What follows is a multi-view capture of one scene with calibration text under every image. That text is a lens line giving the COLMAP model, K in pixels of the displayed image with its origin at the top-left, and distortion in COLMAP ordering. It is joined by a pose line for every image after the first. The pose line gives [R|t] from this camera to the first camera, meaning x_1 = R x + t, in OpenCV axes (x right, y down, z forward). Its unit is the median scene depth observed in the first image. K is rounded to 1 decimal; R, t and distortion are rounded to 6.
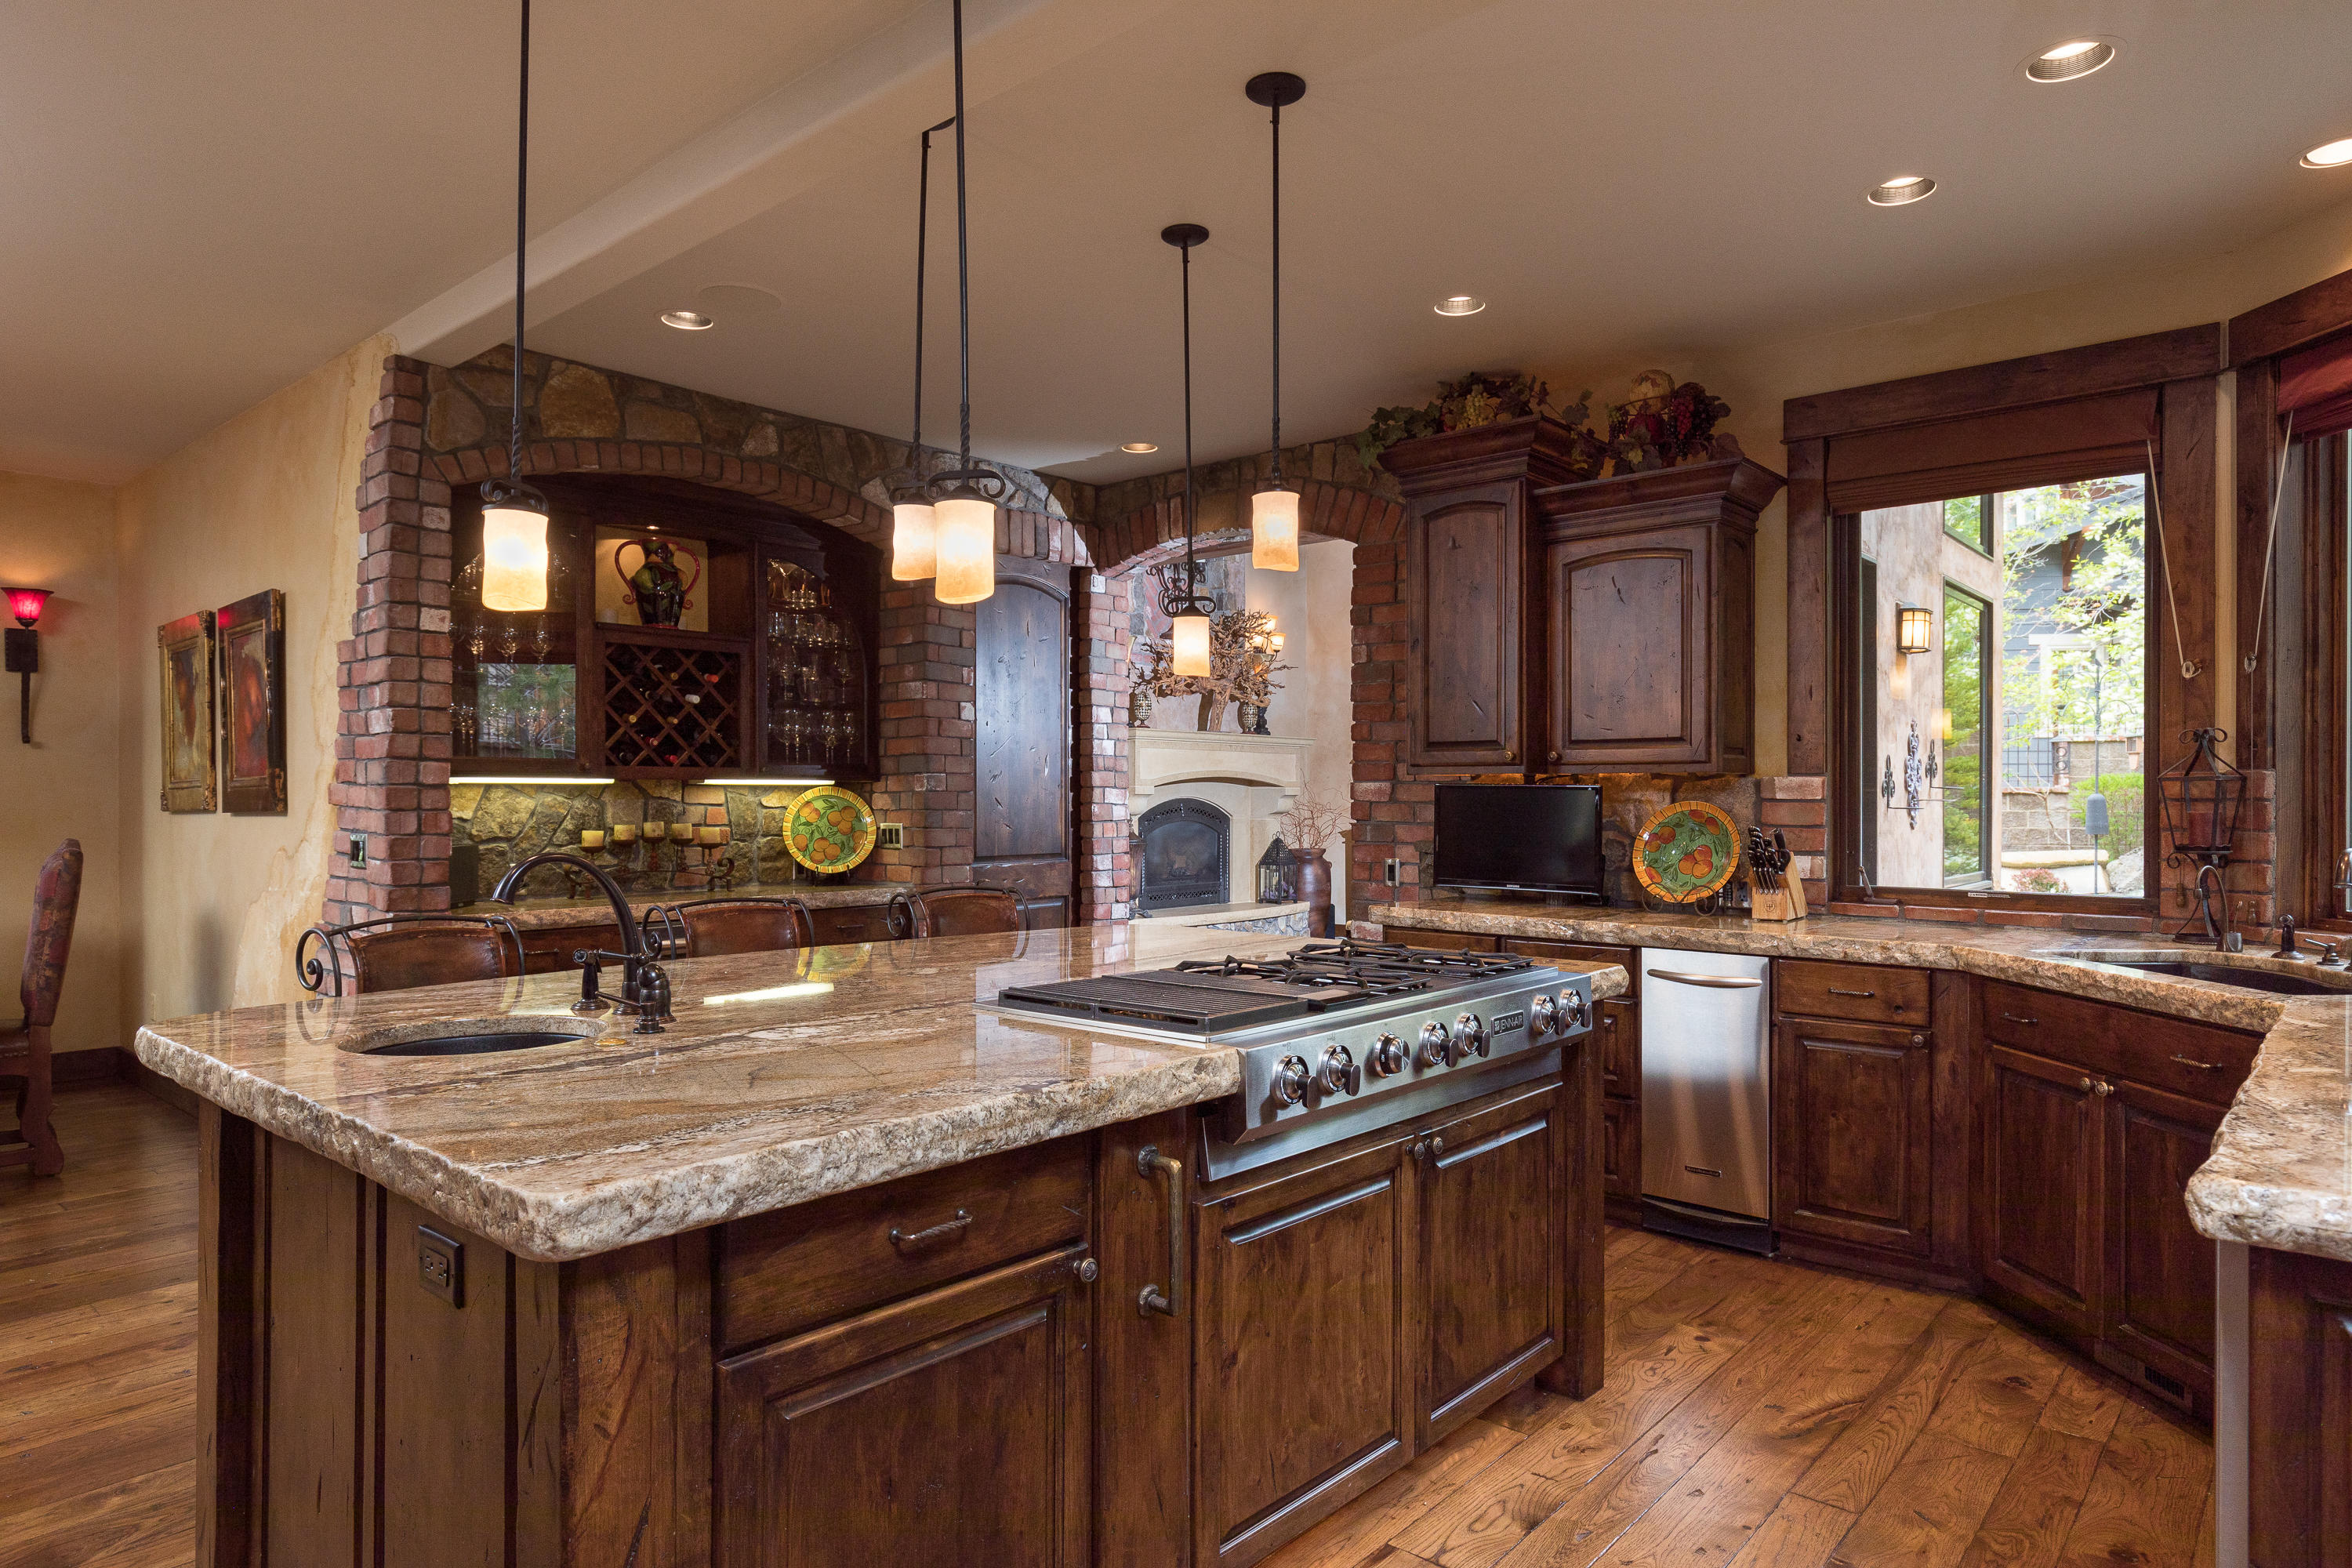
lens RADIAL K [[1453.7, 0, 1171.7], [0, 1453.7, 790.8], [0, 0, 1]] dist [-0.001353, -0.000142]
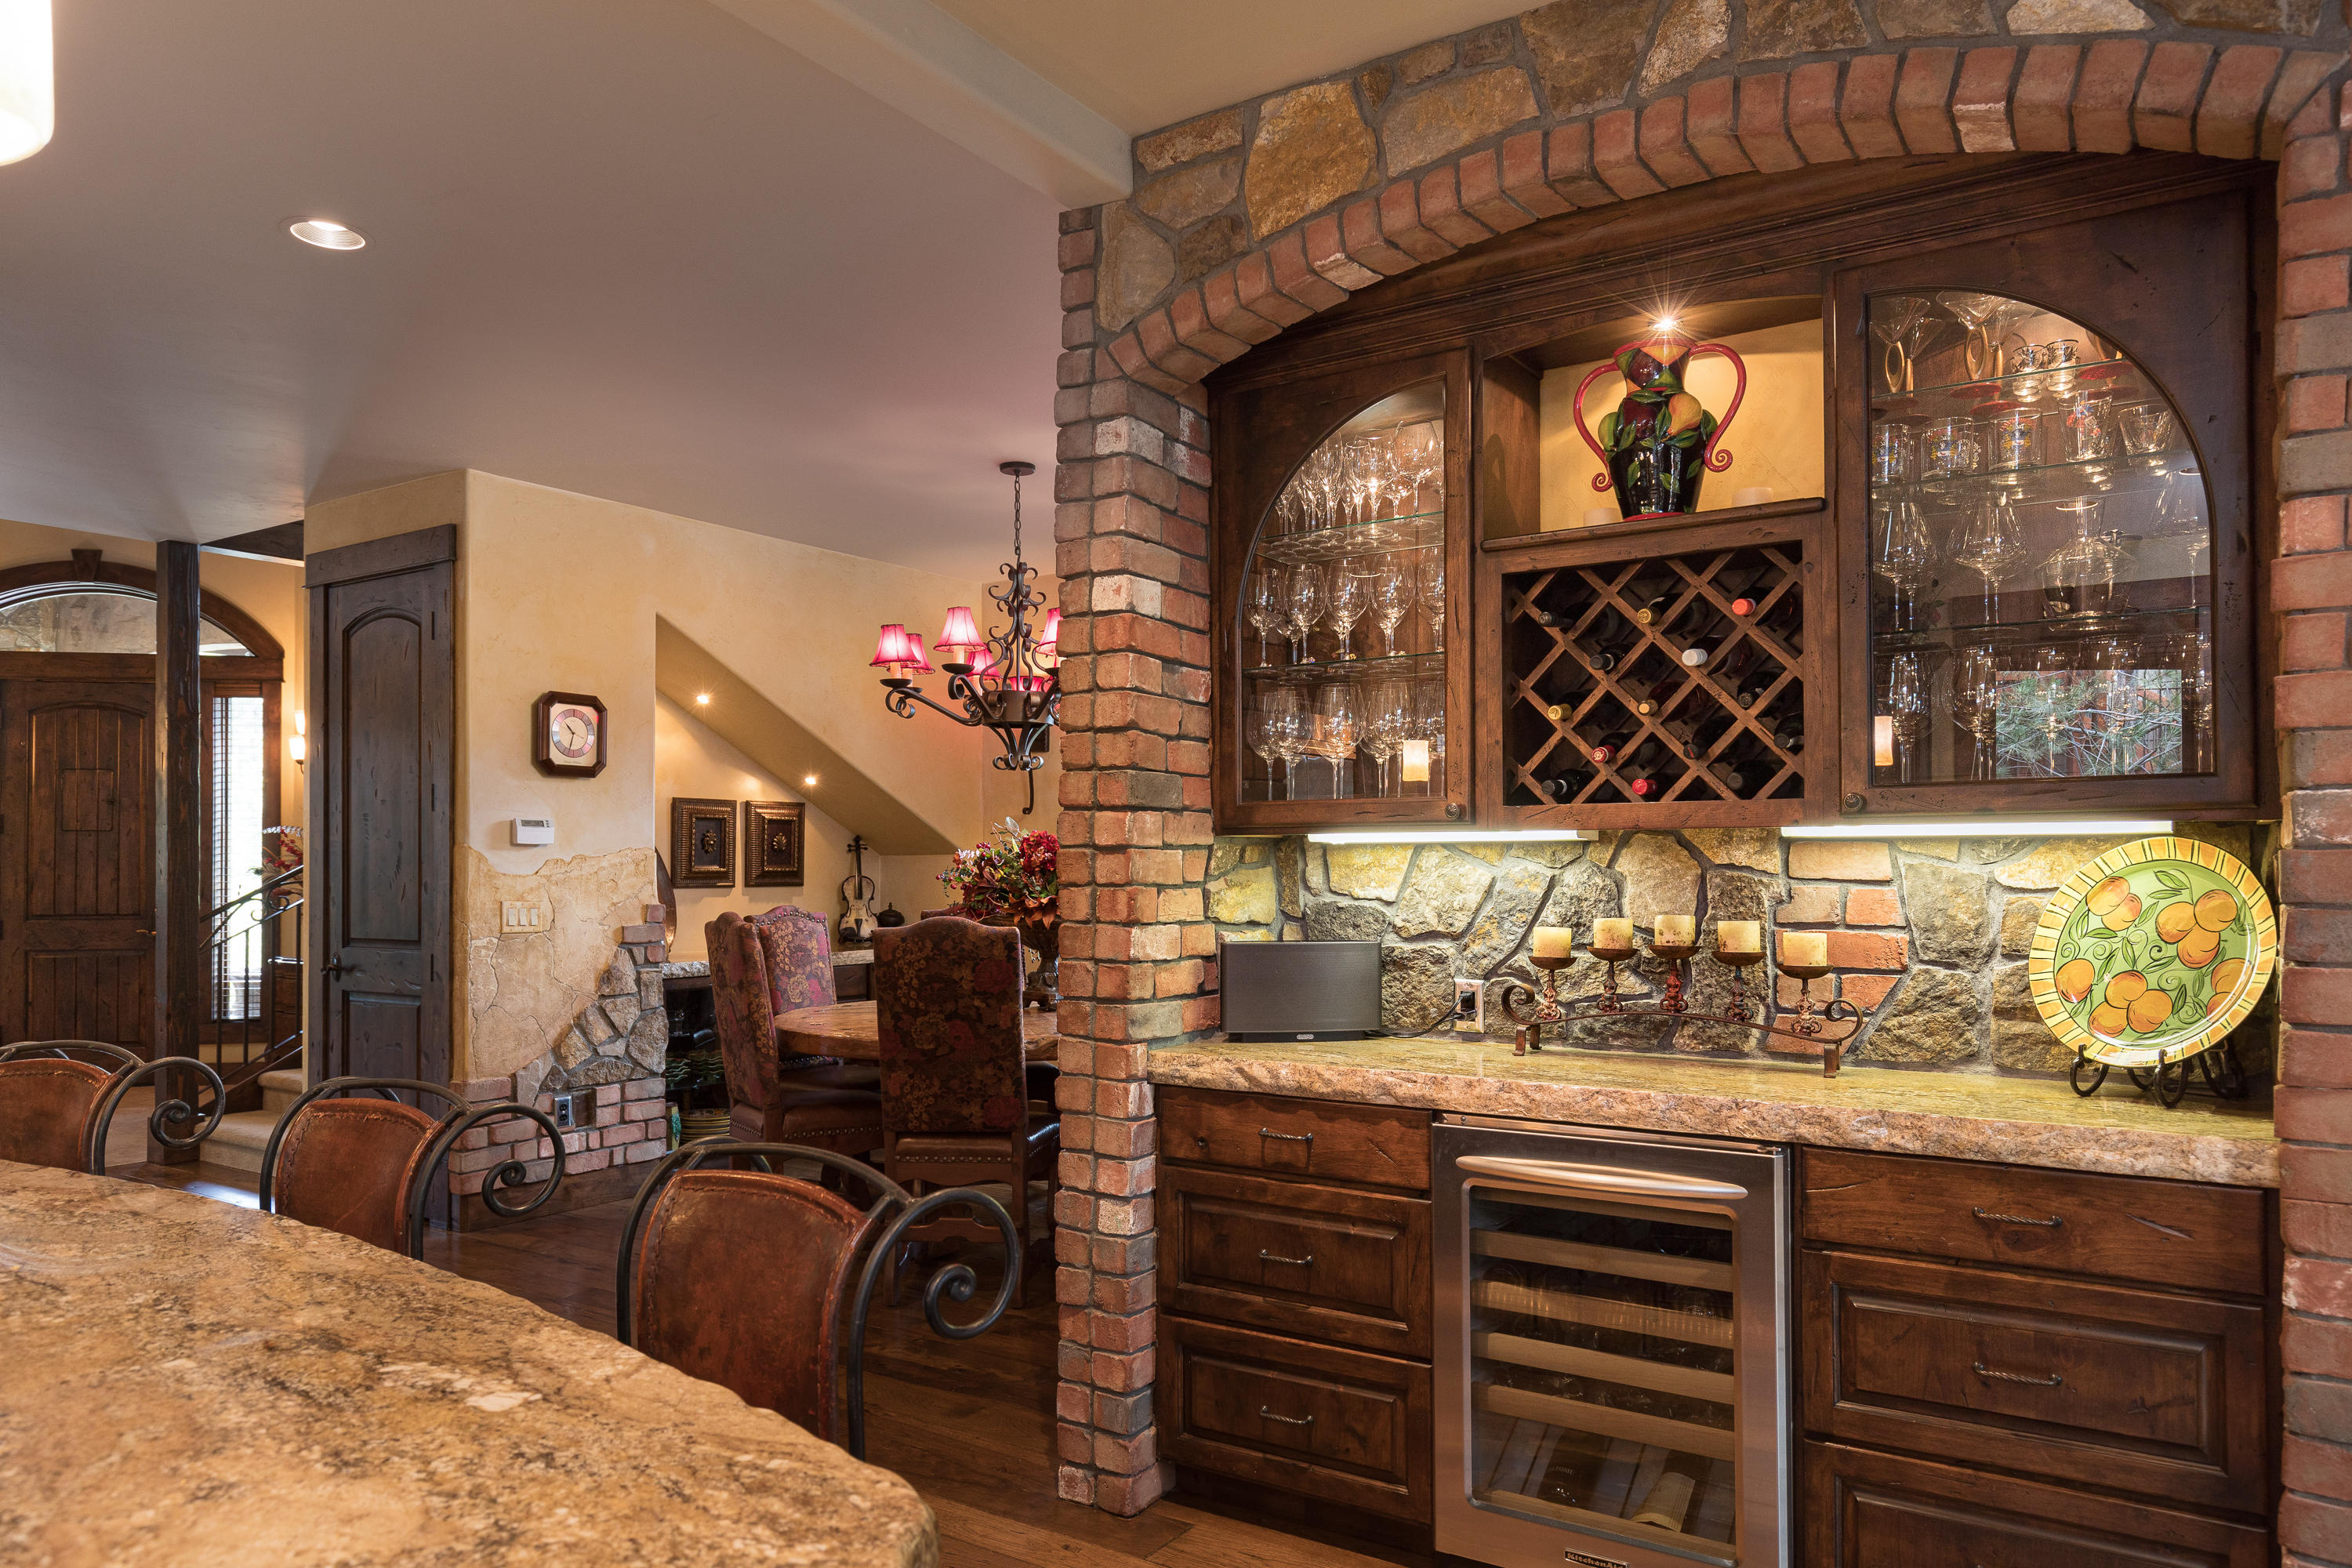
lens RADIAL K [[1549.0, 0, 1189.6], [0, 1549.0, 854.6], [0, 0, 1]] dist [-0.004918, -0.001305]
pose [[0.109278, -0.008035, -0.993979, 0.150888], [0.004643, 0.999961, -0.007573, 0.004003], [0.994000, -0.003787, 0.109311, 0.781771]]
